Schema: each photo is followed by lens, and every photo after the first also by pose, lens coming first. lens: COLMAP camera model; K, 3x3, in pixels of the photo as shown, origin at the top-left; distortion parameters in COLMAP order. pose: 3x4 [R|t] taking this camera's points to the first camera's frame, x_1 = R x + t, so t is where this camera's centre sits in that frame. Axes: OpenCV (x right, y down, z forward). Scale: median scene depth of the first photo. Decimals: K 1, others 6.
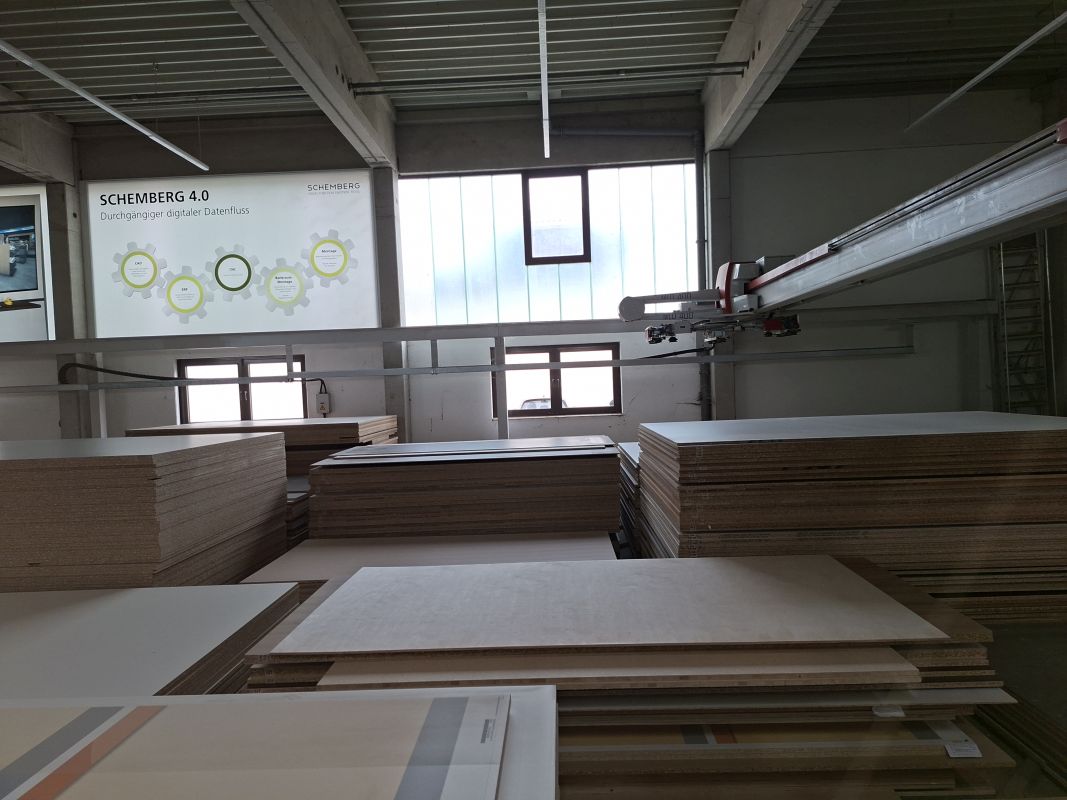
lens RADIAL K [[733.2, 0, 540.2], [0, 733.2, 400.2], [0, 0, 1]] dist [0.103648, -0.121475]
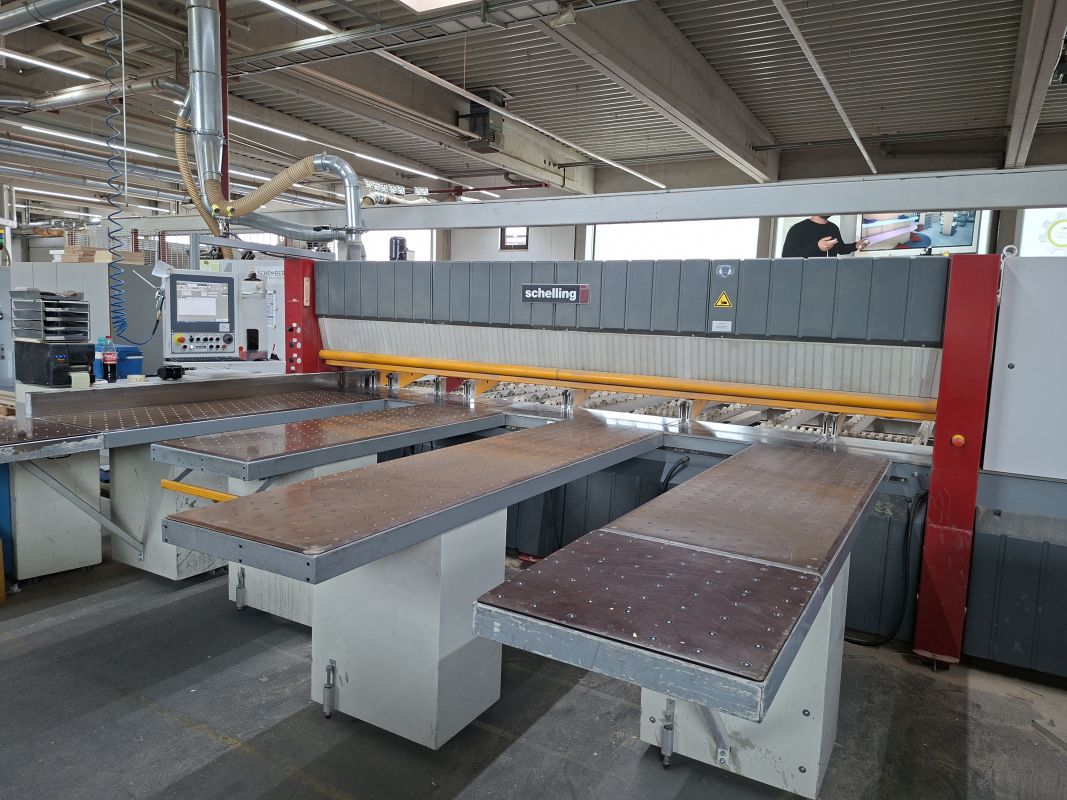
lens RADIAL K [[740.3, 0, 534.0], [0, 740.3, 392.8], [0, 0, 1]] dist [0.110384, -0.129952]
pose [[0.881367, 0.121467, -0.456550, -0.720575], [-0.081625, 0.991001, 0.106083, 0.041818], [0.465327, -0.056232, 0.883351, -0.654110]]
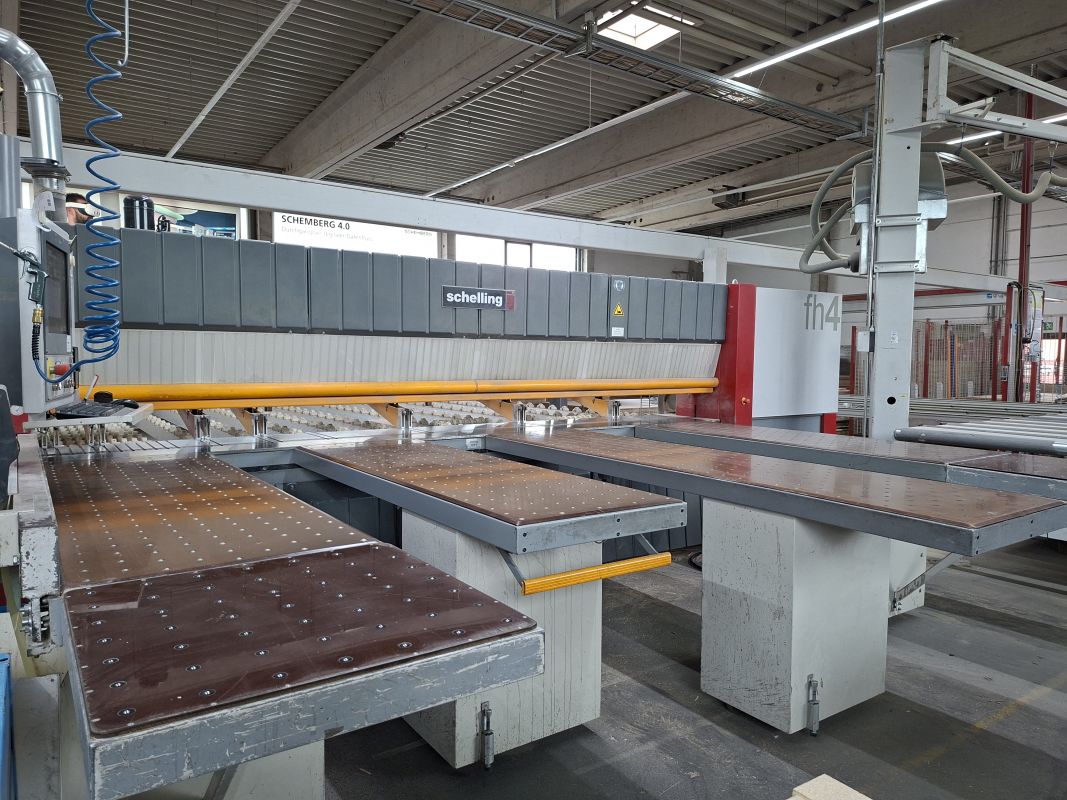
lens RADIAL K [[733.2, 0, 540.2], [0, 733.2, 400.2], [0, 0, 1]] dist [0.103648, -0.121475]
pose [[0.794867, 0.008729, 0.606721, -1.110843], [-0.024934, 0.999522, 0.018286, 0.074489], [-0.606271, -0.029663, 0.794705, -0.599573]]
